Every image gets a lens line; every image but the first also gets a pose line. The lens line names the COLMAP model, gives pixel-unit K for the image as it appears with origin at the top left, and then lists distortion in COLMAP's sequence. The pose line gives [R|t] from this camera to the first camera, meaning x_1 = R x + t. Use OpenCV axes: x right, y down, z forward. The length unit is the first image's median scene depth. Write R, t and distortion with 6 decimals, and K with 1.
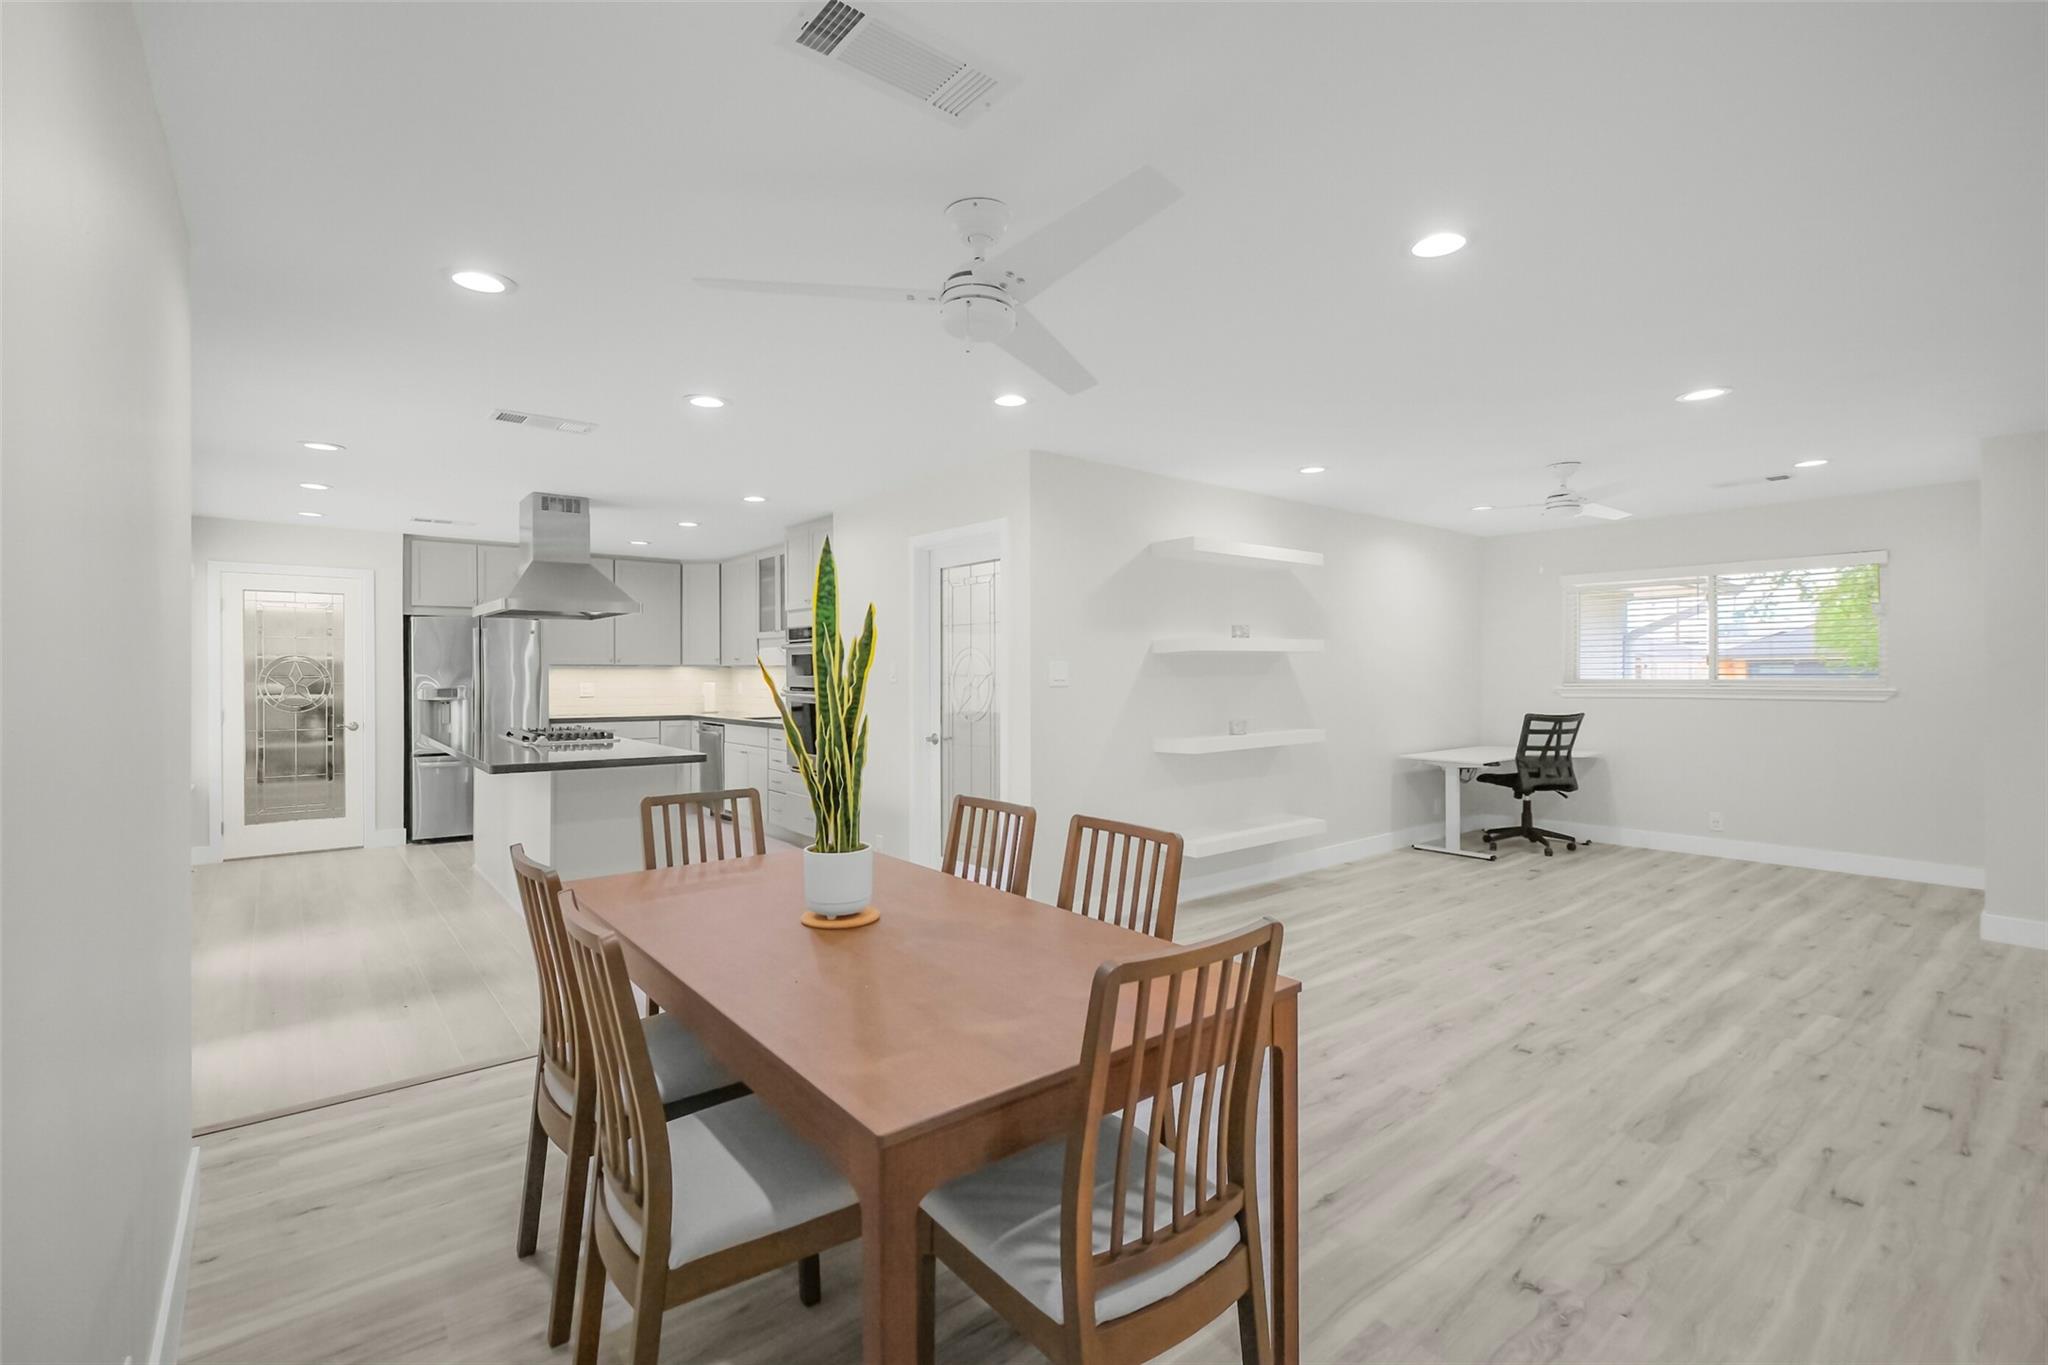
lens RADIAL K [[920.8, 0, 1044.6], [0, 920.8, 682.0], [0, 0, 1]] dist [-0.003590, 0.000388]
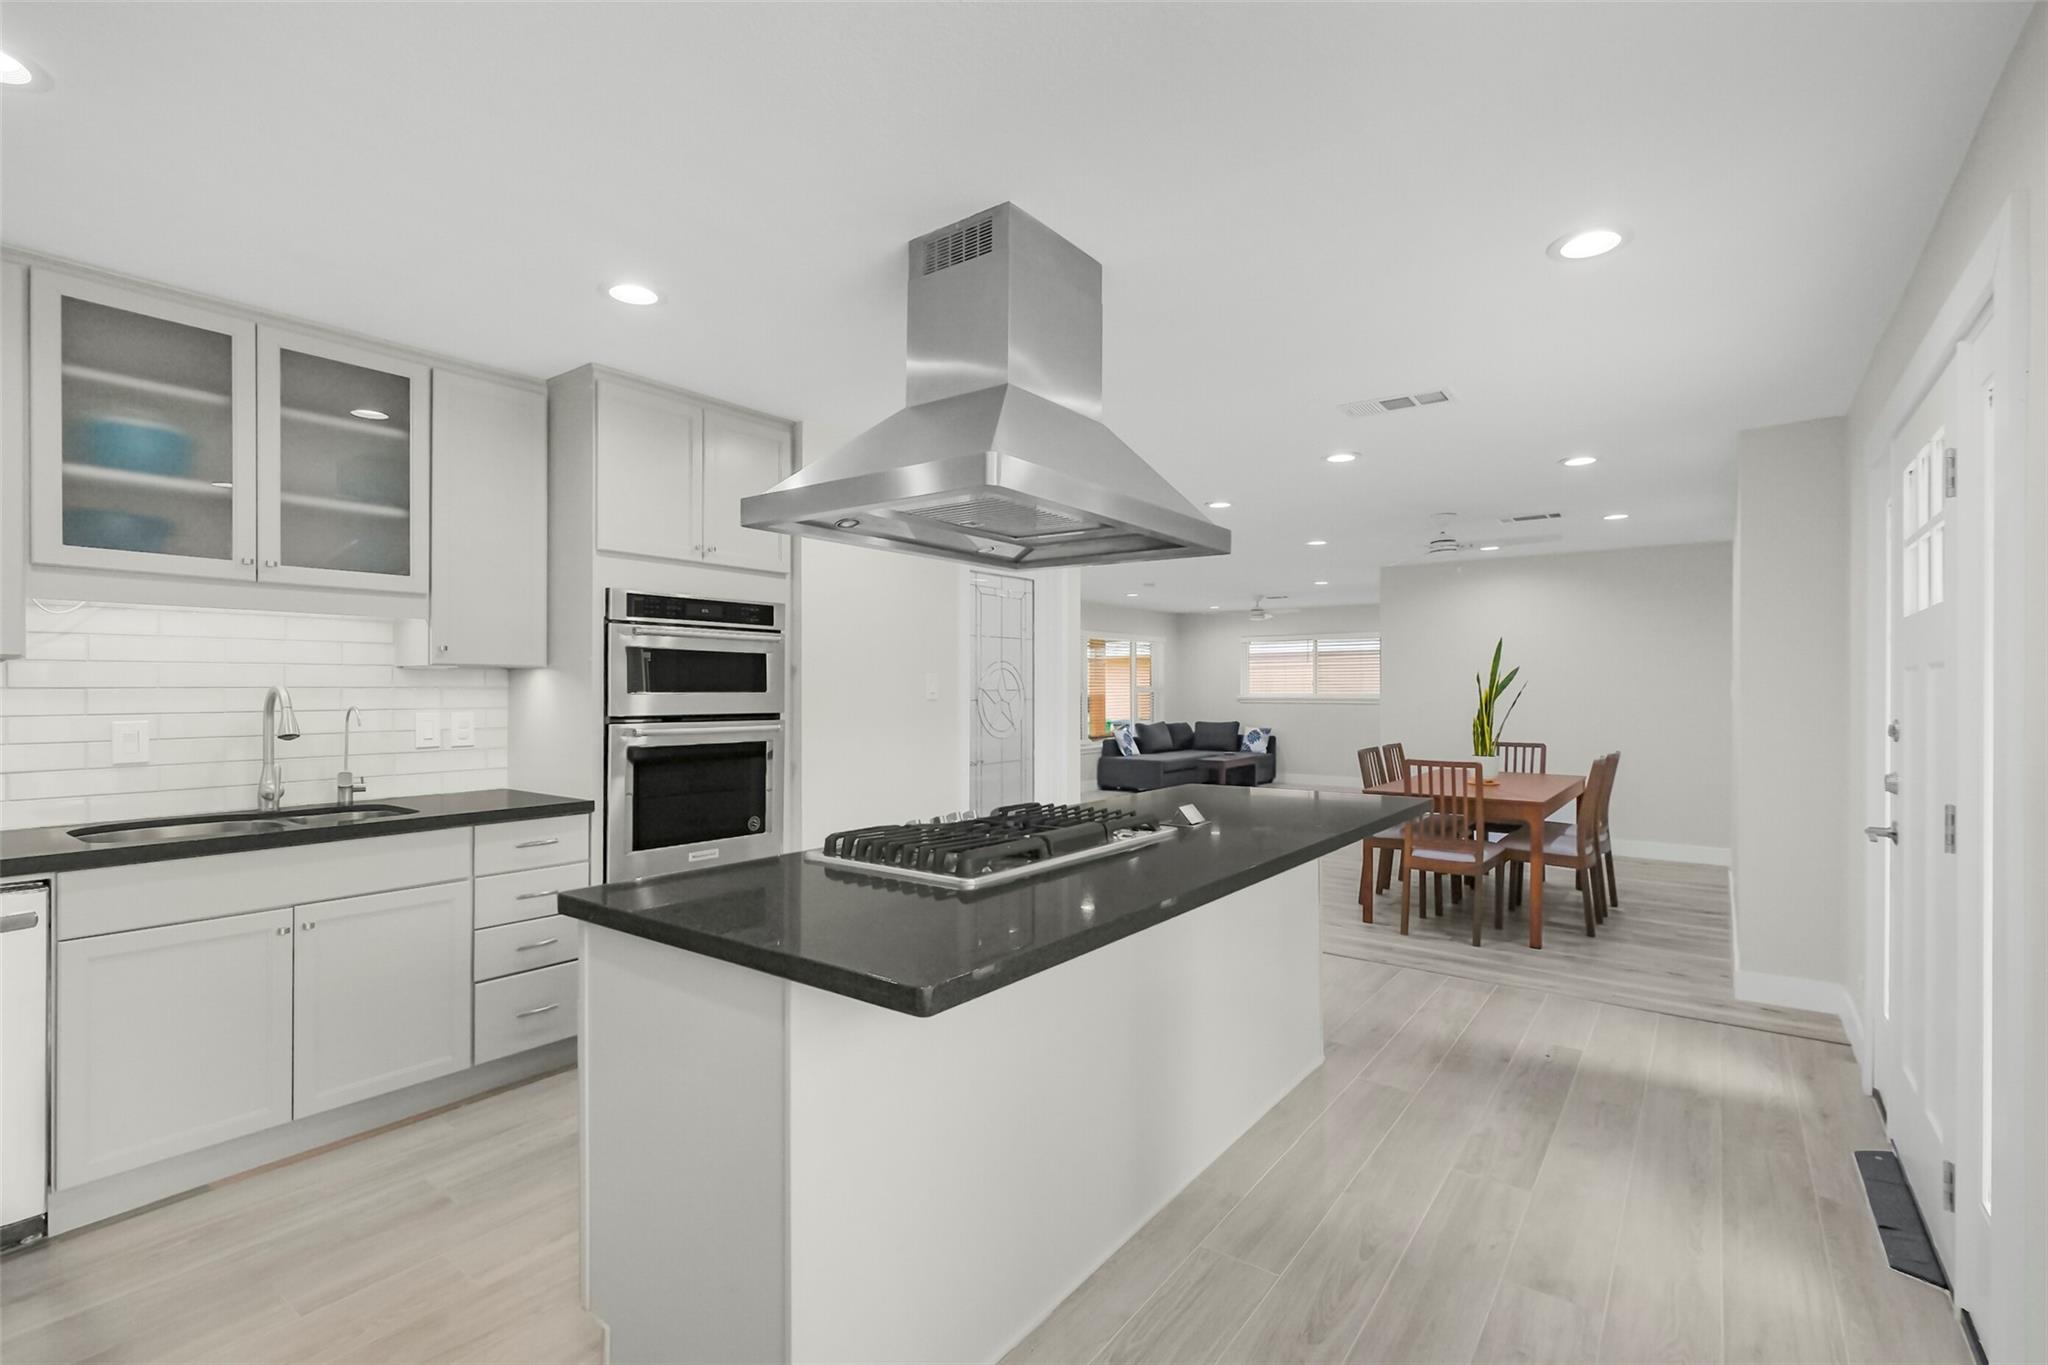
lens RADIAL K [[920.8, 0, 1027.0], [0, 920.8, 688.1], [0, 0, 1]] dist [-0.003590, 0.000388]
pose [[-0.239809, 0.006363, 0.970799, -0.774746], [0.010583, 0.999936, -0.003939, -0.005101], [-0.970762, 0.009329, -0.239861, 0.908407]]
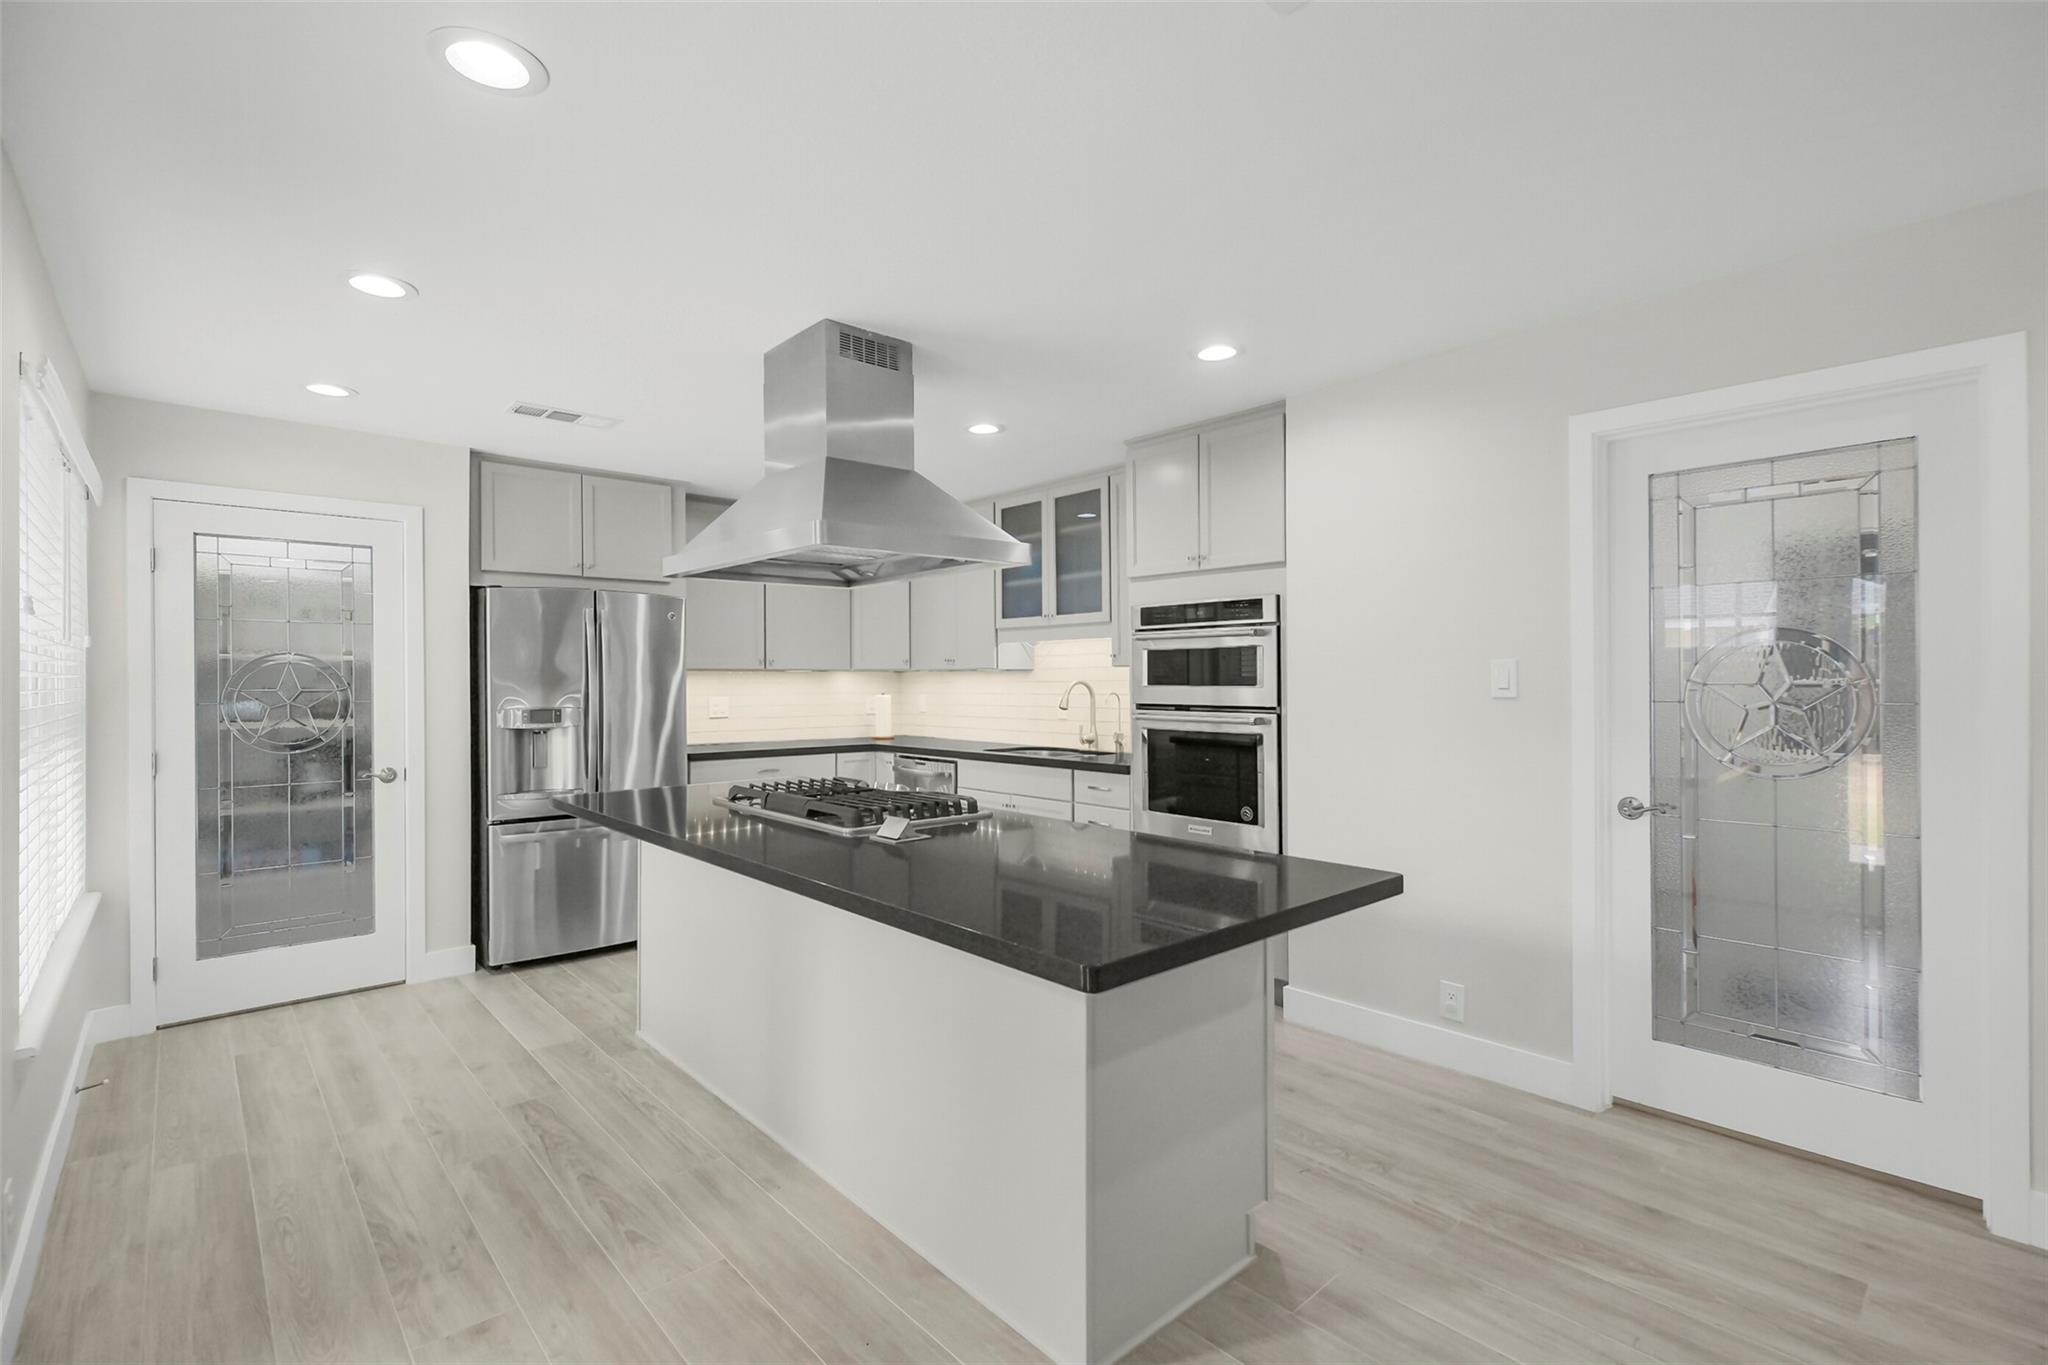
lens RADIAL K [[920.8, 0, 1019.1], [0, 920.8, 681.8], [0, 0, 1]] dist [-0.003590, 0.000388]
pose [[0.998760, -0.002869, 0.049709, -0.382453], [0.003276, 0.999962, -0.008090, -0.004635], [-0.049684, 0.008243, 0.998731, 0.398781]]
